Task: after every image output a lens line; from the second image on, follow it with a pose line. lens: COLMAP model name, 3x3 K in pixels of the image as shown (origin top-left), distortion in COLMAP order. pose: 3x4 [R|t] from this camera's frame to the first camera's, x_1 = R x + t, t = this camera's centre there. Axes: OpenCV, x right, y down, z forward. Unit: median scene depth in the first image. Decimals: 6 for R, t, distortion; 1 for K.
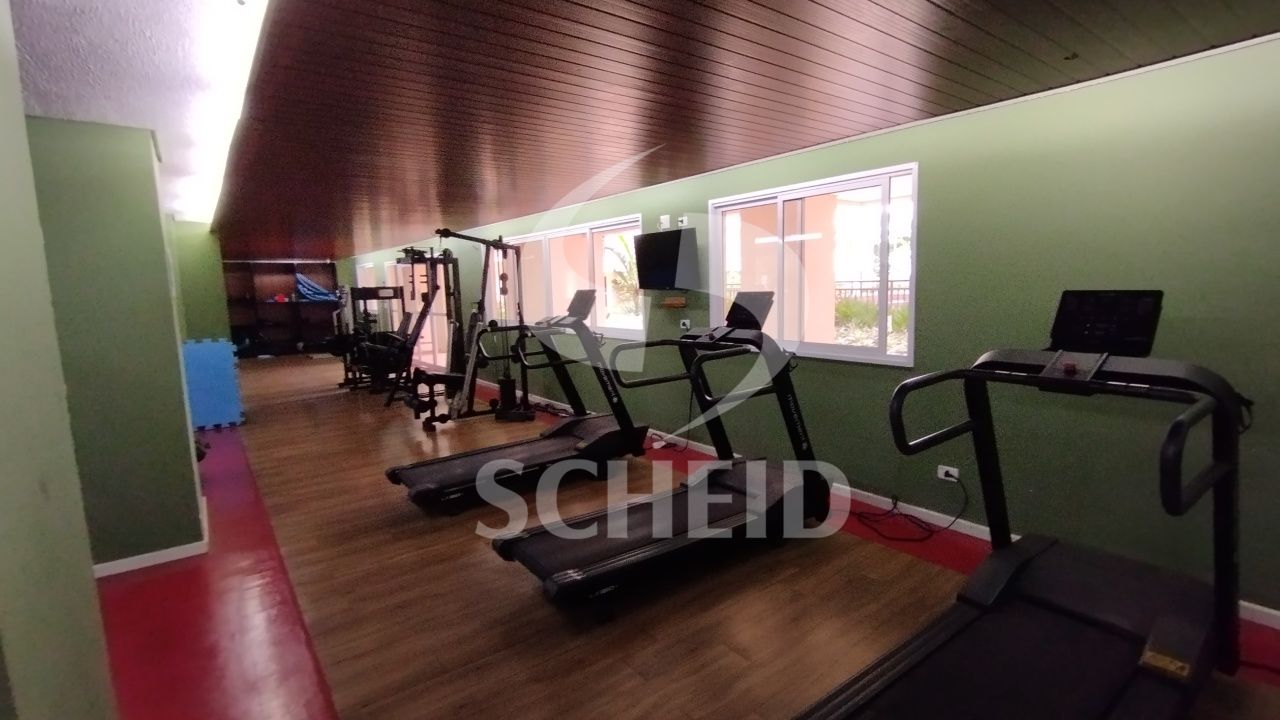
lens RADIAL K [[597.3, 0, 662.5], [0, 597.3, 359.9], [0, 0, 1]] dist [-0.012108, 0.017526]
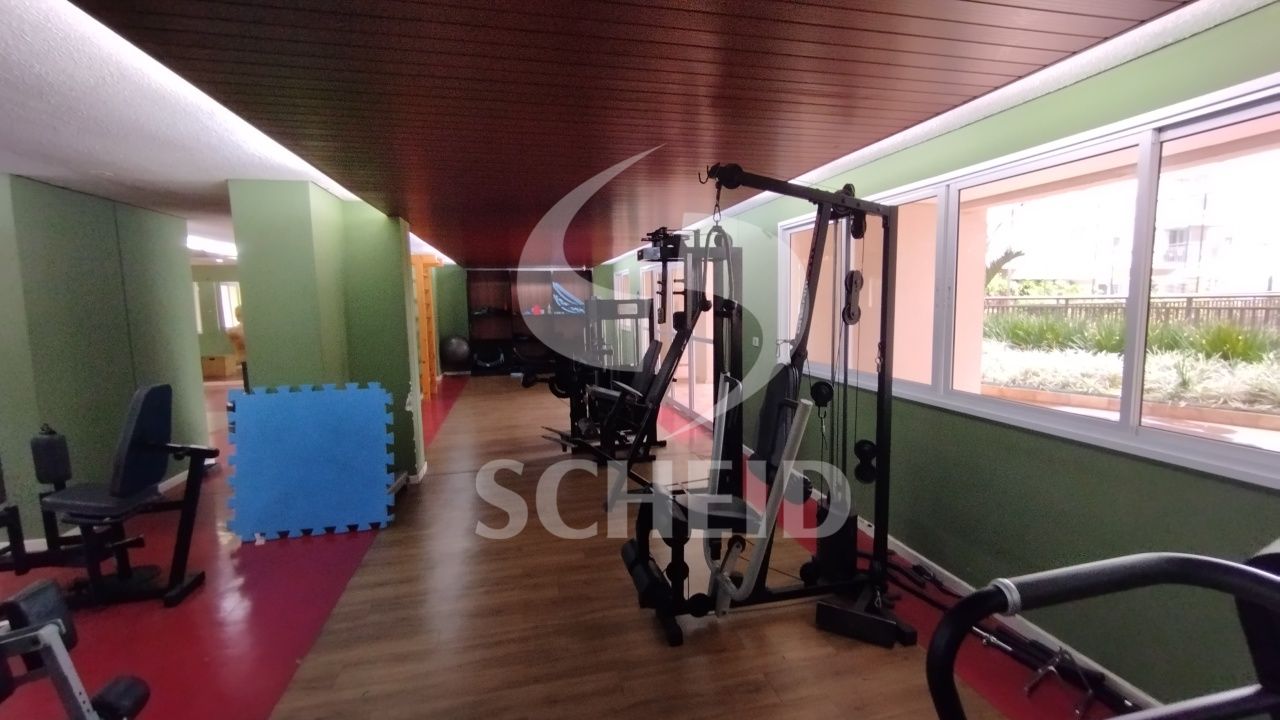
lens RADIAL K [[597.3, 0, 662.5], [0, 597.3, 359.9], [0, 0, 1]] dist [-0.012108, 0.017526]
pose [[0.911610, 0.047059, -0.408354, -0.188277], [-0.053761, 0.998542, -0.004944, -0.065410], [0.407526, 0.026460, 0.912810, 0.495303]]
